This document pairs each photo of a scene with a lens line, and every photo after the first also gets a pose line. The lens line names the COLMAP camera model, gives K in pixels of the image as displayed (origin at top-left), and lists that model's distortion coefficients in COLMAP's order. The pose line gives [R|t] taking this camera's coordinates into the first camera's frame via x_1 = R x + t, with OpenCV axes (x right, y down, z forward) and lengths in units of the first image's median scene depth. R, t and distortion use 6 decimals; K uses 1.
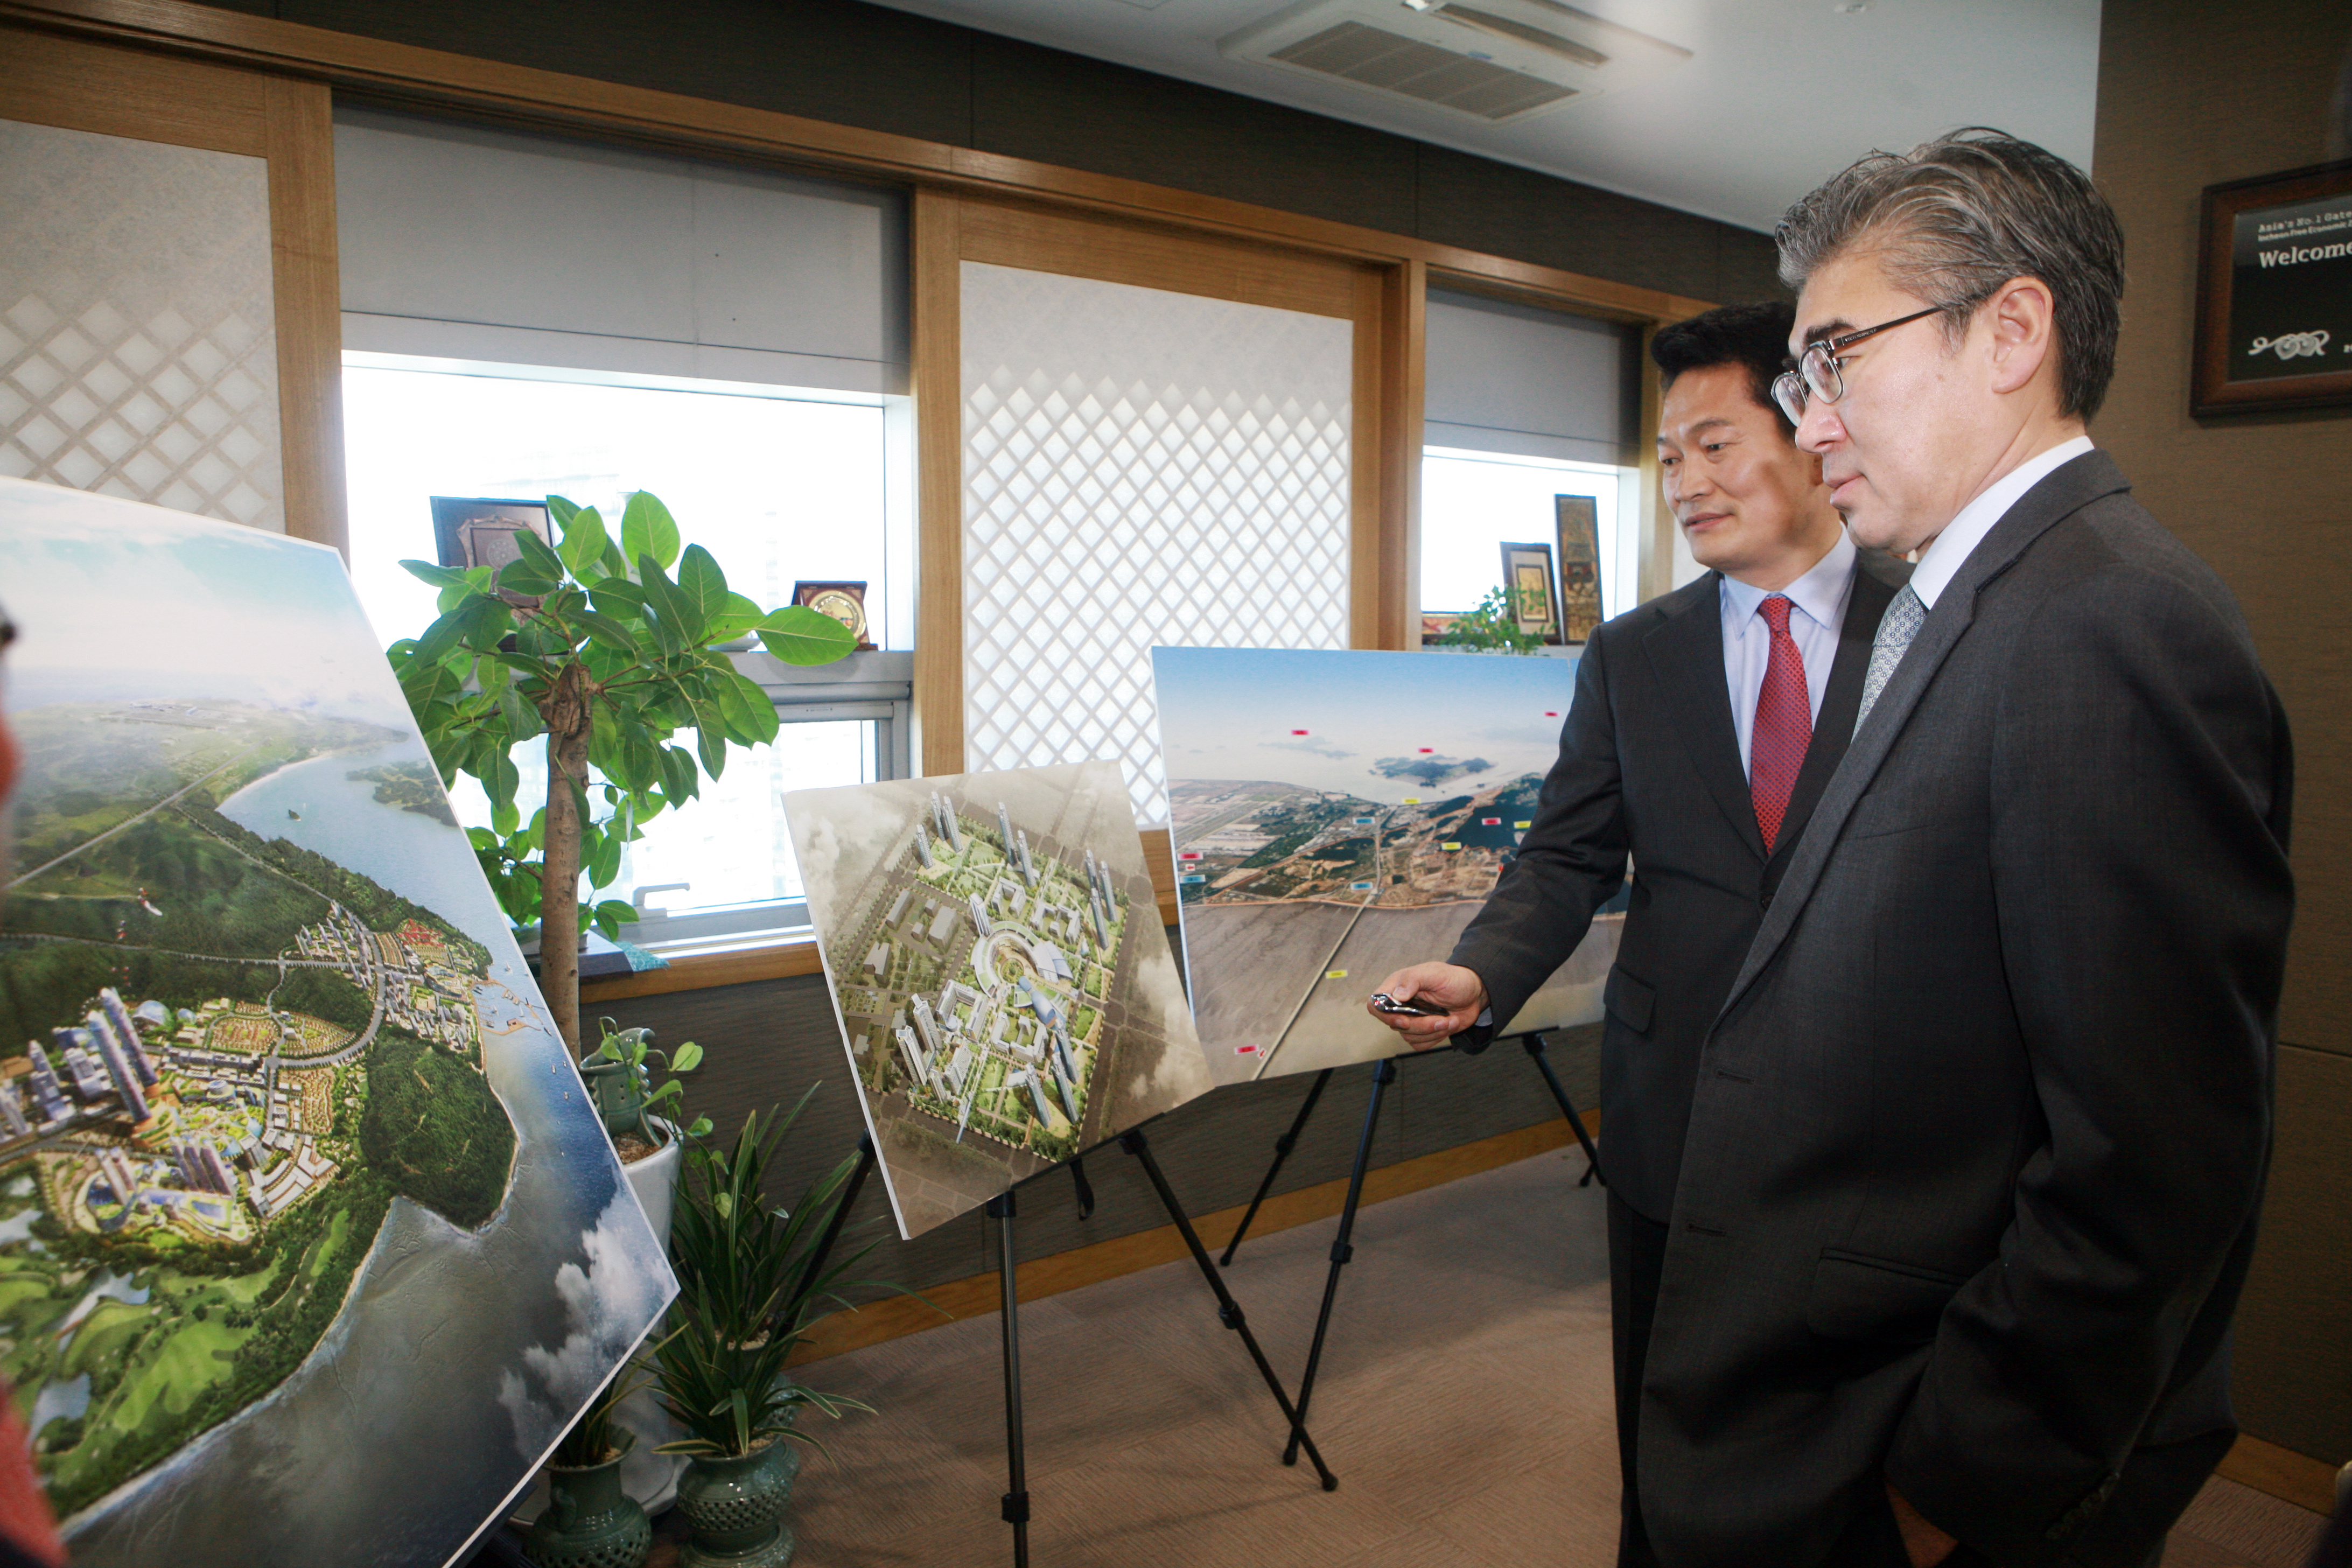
lens RADIAL K [[1609.8, 0, 1177.1], [0, 1609.8, 782.1], [0, 0, 1]] dist [-0.059486, 0.026933]
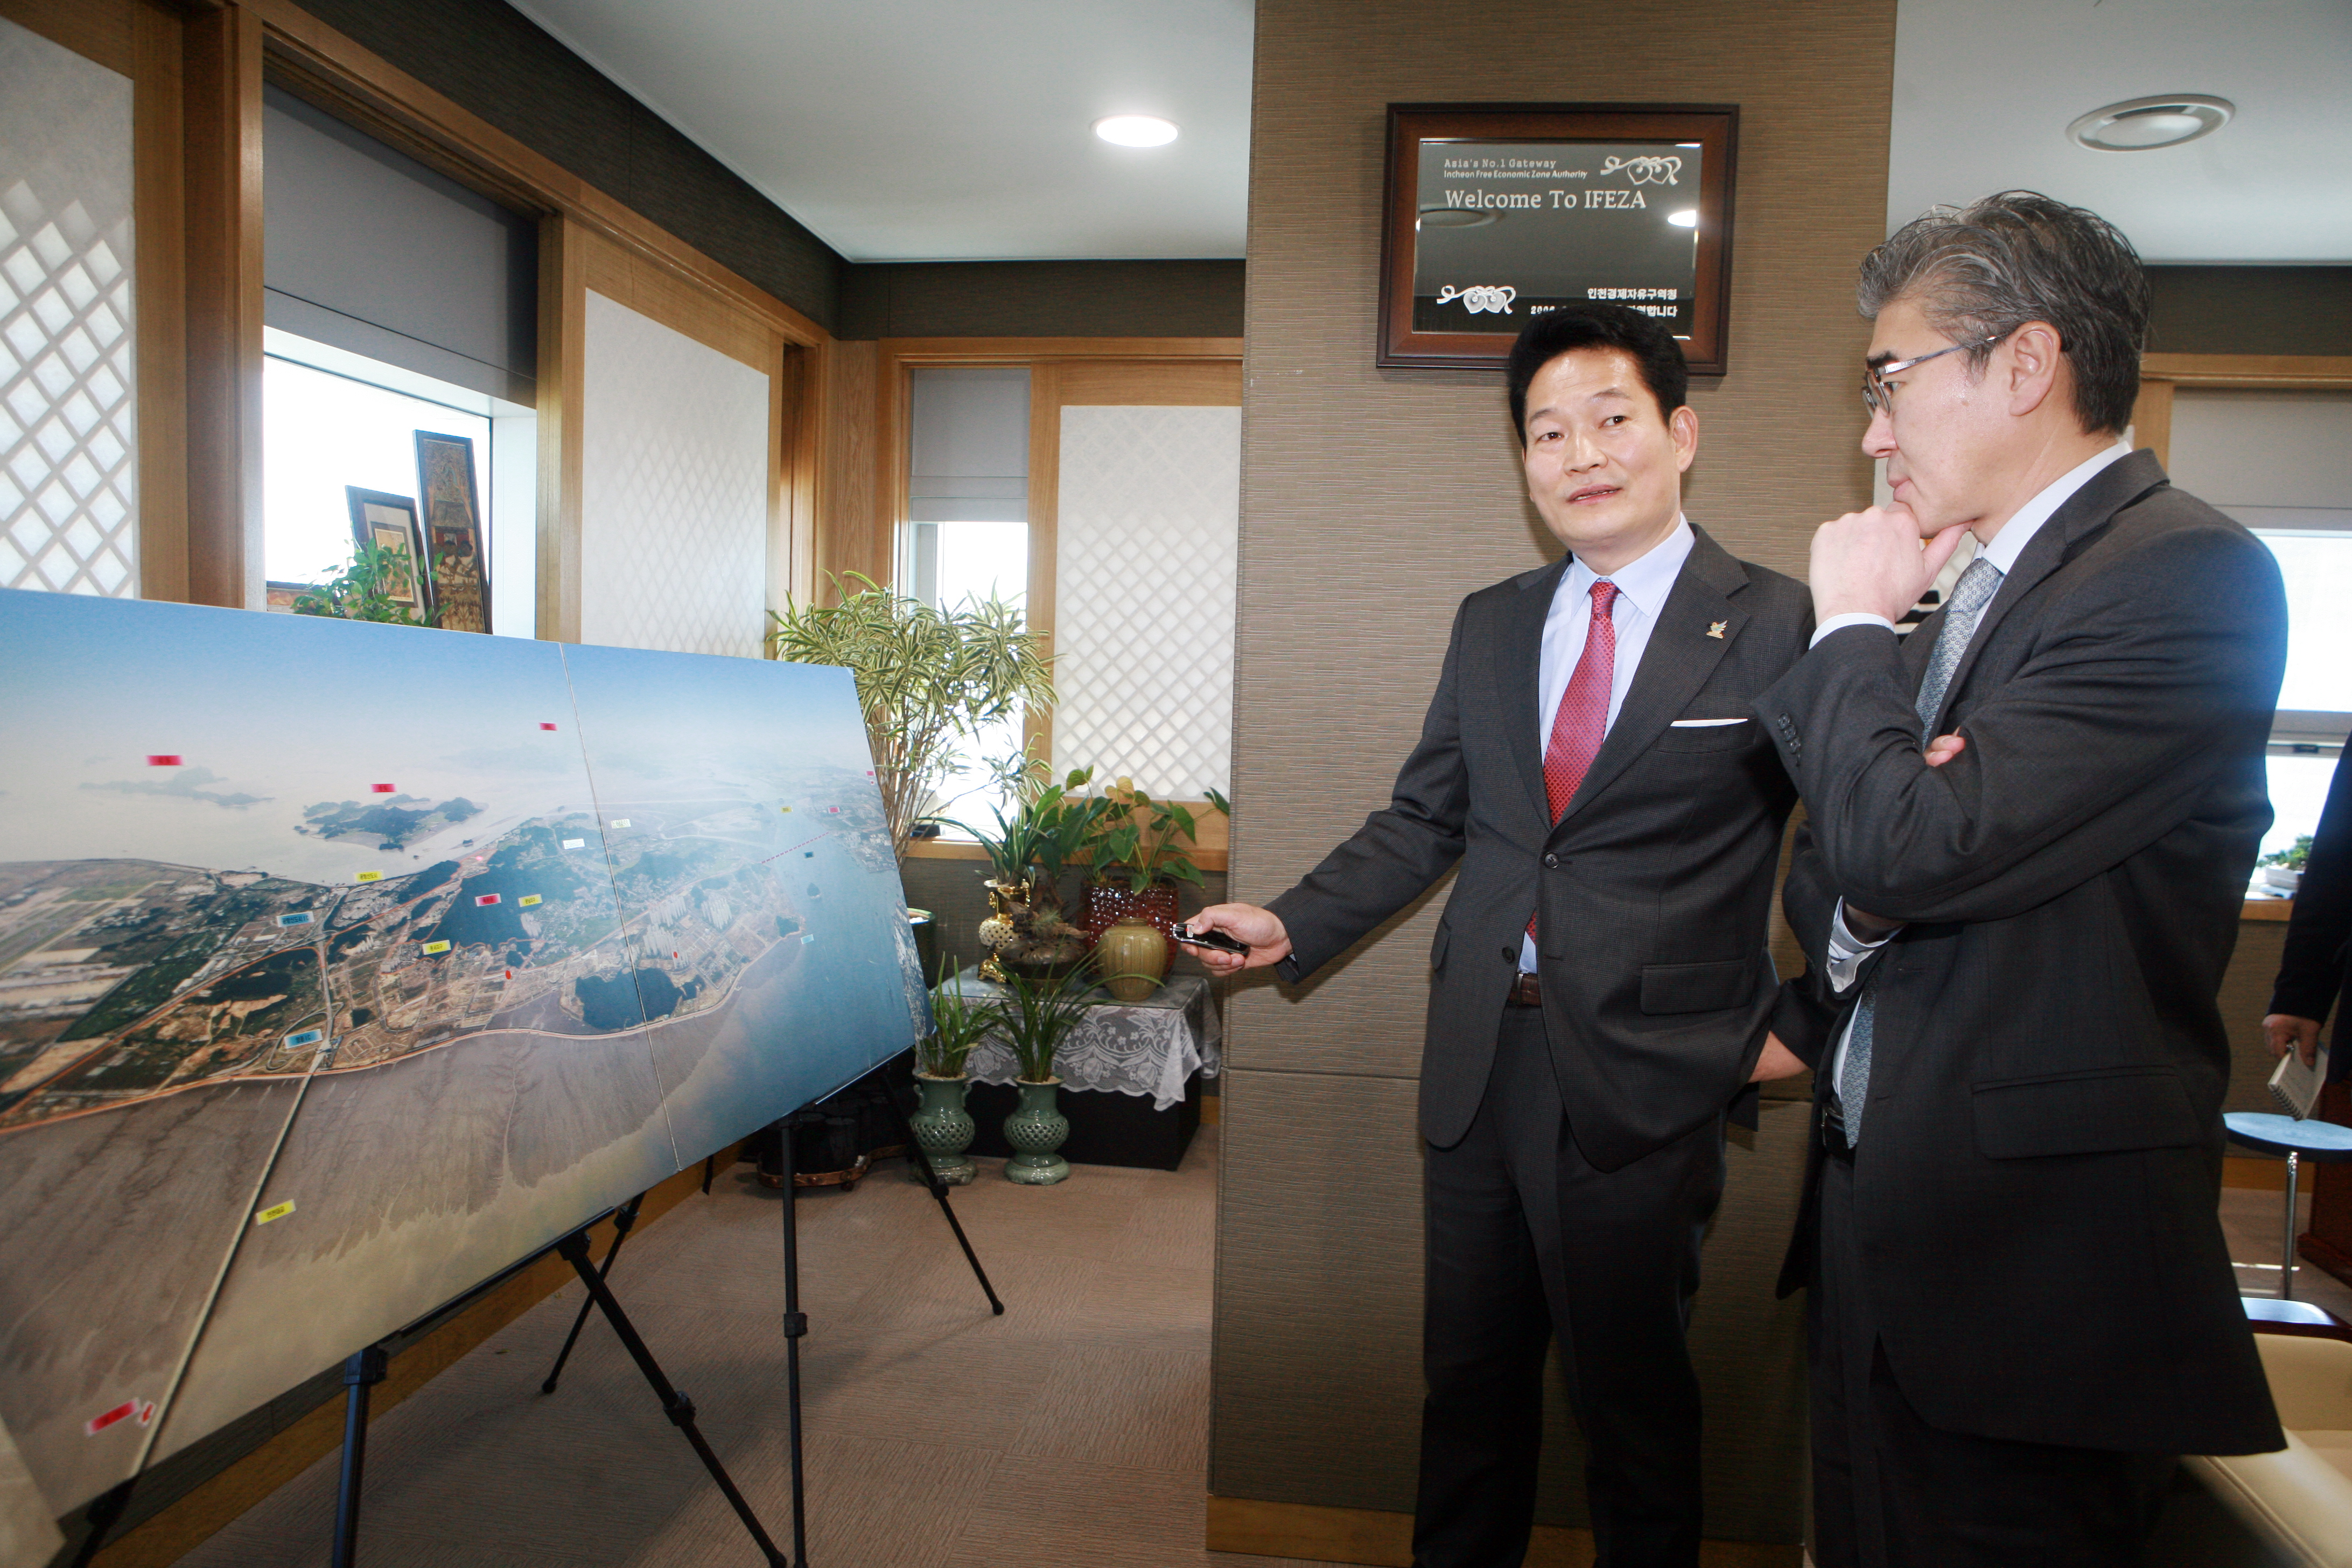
lens RADIAL K [[1609.8, 0, 1185.2], [0, 1609.8, 785.6], [0, 0, 1]] dist [-0.059486, 0.026933]
pose [[0.696644, -0.033848, 0.716618, -0.058833], [0.048196, 0.998838, 0.000325, -0.007070], [-0.715796, 0.034312, 0.697466, 0.405887]]
